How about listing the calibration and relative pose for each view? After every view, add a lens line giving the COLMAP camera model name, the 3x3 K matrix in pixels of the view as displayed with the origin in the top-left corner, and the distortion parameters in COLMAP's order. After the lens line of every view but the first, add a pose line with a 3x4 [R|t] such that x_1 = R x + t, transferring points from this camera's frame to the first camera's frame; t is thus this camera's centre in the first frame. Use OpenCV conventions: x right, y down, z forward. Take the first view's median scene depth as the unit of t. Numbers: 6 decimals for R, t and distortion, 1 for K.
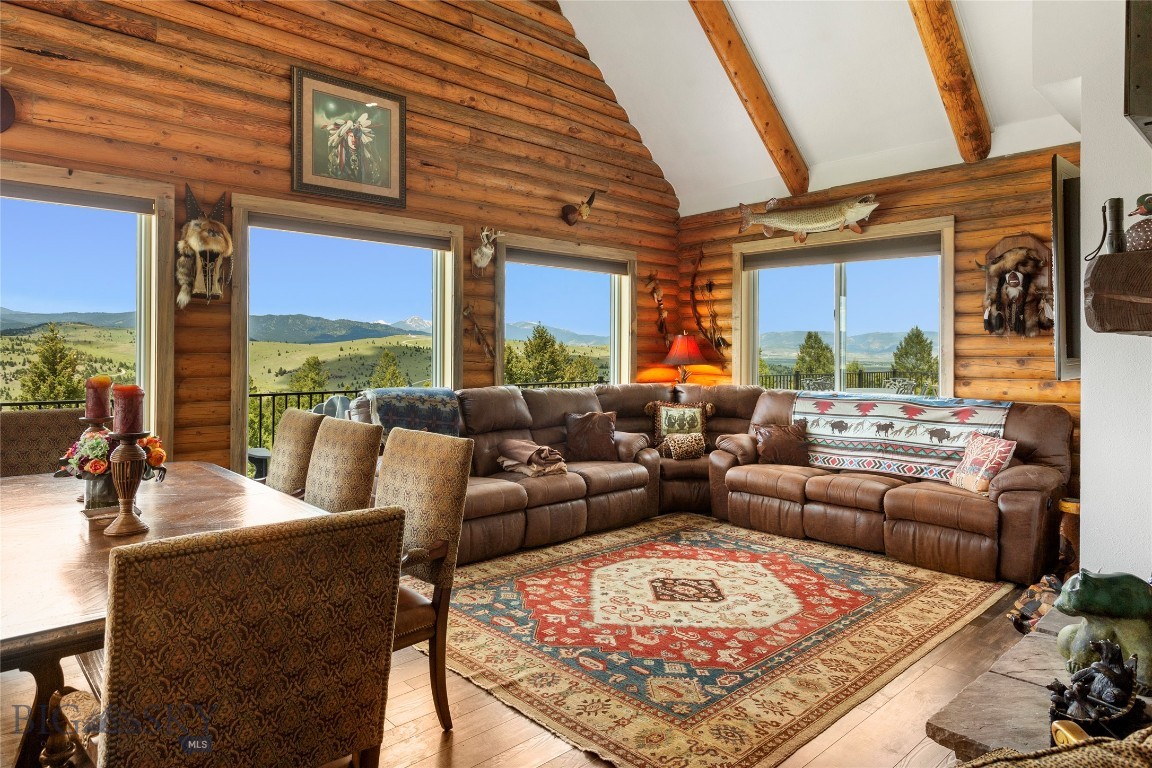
lens RADIAL K [[694.2, 0, 577.6], [0, 694.2, 345.1], [0, 0, 1]] dist [0.000287, 0.001681]
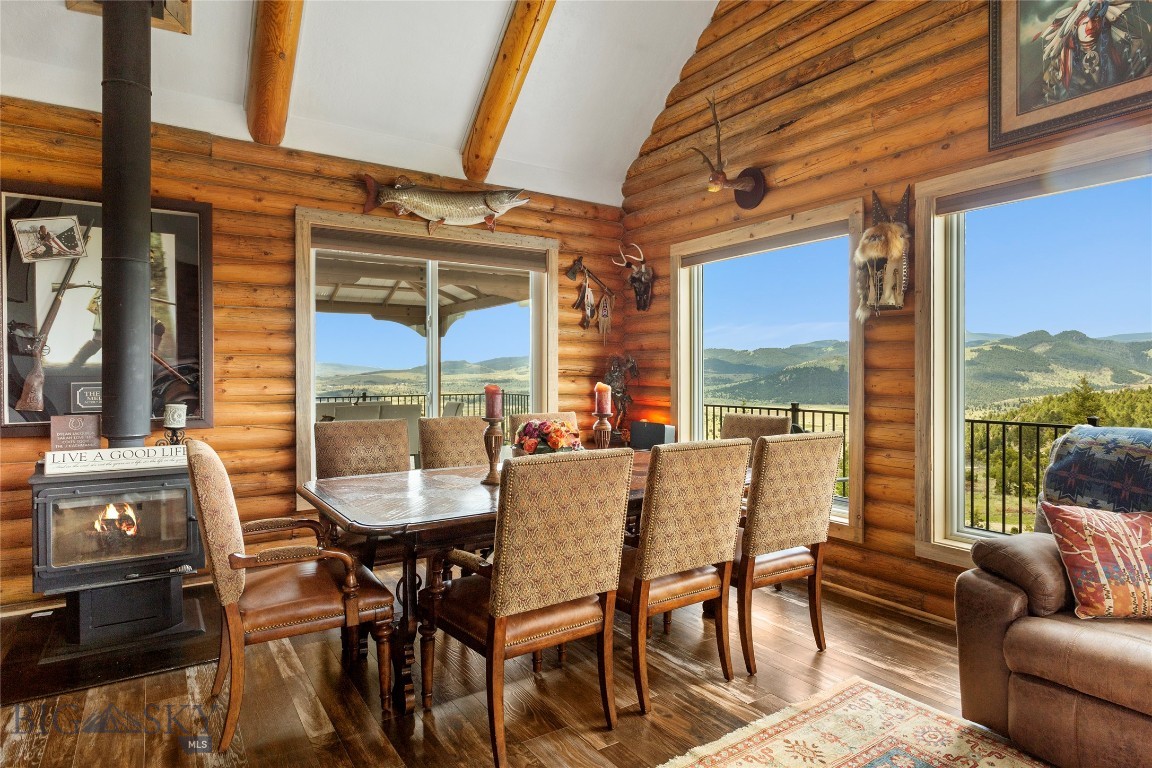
lens RADIAL K [[643.5, 0, 579.1], [0, 643.5, 380.3], [0, 0, 1]] dist [-0.007309, -0.000498]
pose [[-0.166864, 0.004898, -0.985968, 0.324619], [0.004500, 0.999981, 0.004206, 0.017803], [0.985970, -0.003735, -0.166883, 0.648726]]
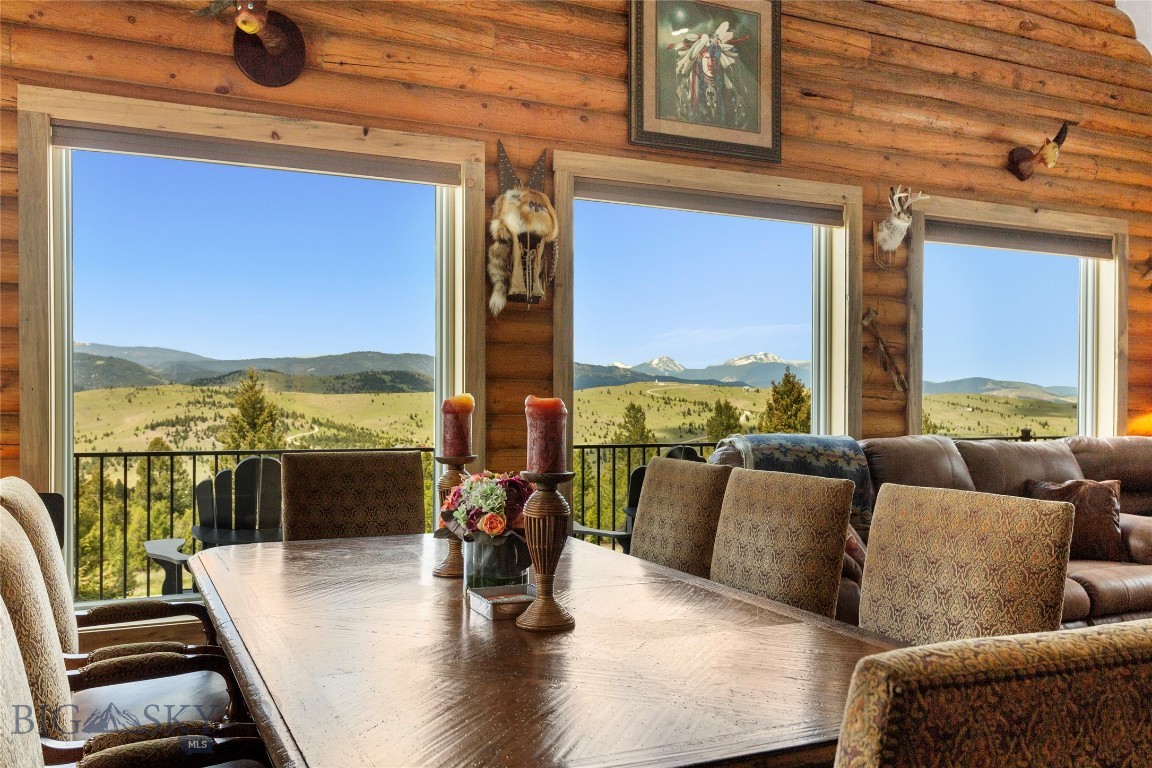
lens RADIAL K [[969.4, 0, 585.7], [0, 969.4, 415.9], [0, 0, 1]] dist [-0.007843, 0.016775]
pose [[0.953213, 0.003514, -0.302279, -0.155205], [0.002723, 0.999792, 0.020210, 0.025200], [0.302287, -0.020088, 0.953005, 0.069039]]
